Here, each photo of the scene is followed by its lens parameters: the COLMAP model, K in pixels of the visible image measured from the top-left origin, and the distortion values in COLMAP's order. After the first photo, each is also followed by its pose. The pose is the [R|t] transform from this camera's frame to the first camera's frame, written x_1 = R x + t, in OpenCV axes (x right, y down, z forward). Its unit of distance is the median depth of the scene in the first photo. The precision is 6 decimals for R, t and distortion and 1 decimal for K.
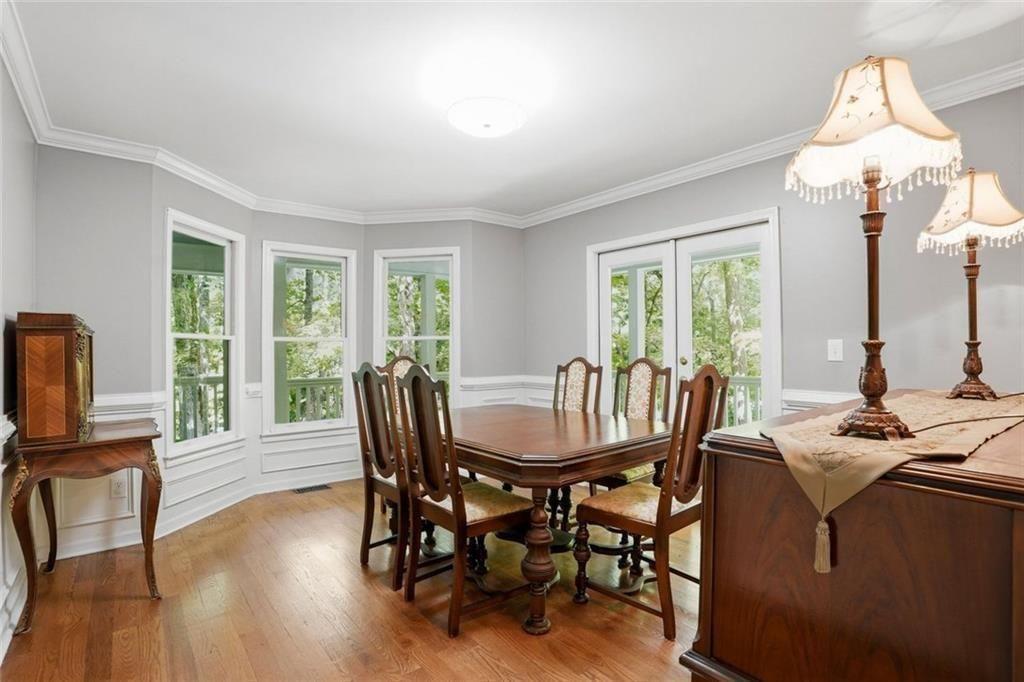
lens RADIAL K [[503.3, 0, 509.0], [0, 503.3, 337.3], [0, 0, 1]] dist [-0.063573, 0.024971]
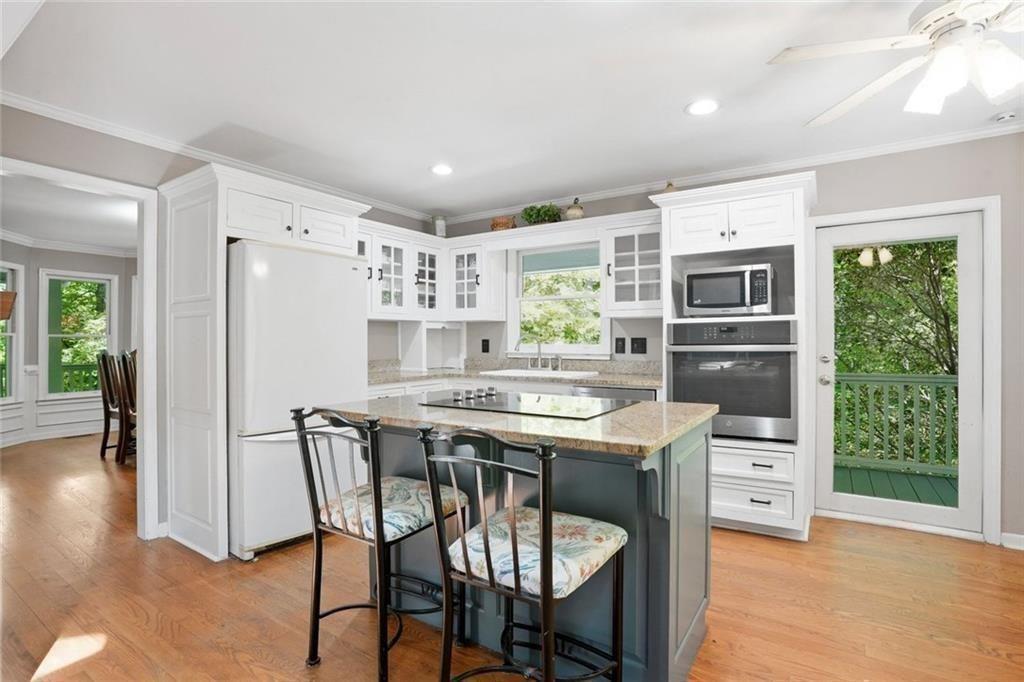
lens RADIAL K [[503.3, 0, 509.0], [0, 503.3, 337.3], [0, 0, 1]] dist [-0.063573, 0.024971]
pose [[0.953299, 0.008222, 0.301917, 0.438407], [-0.010808, 0.999918, 0.006896, -0.019207], [-0.301835, -0.009837, 0.953309, -0.867873]]
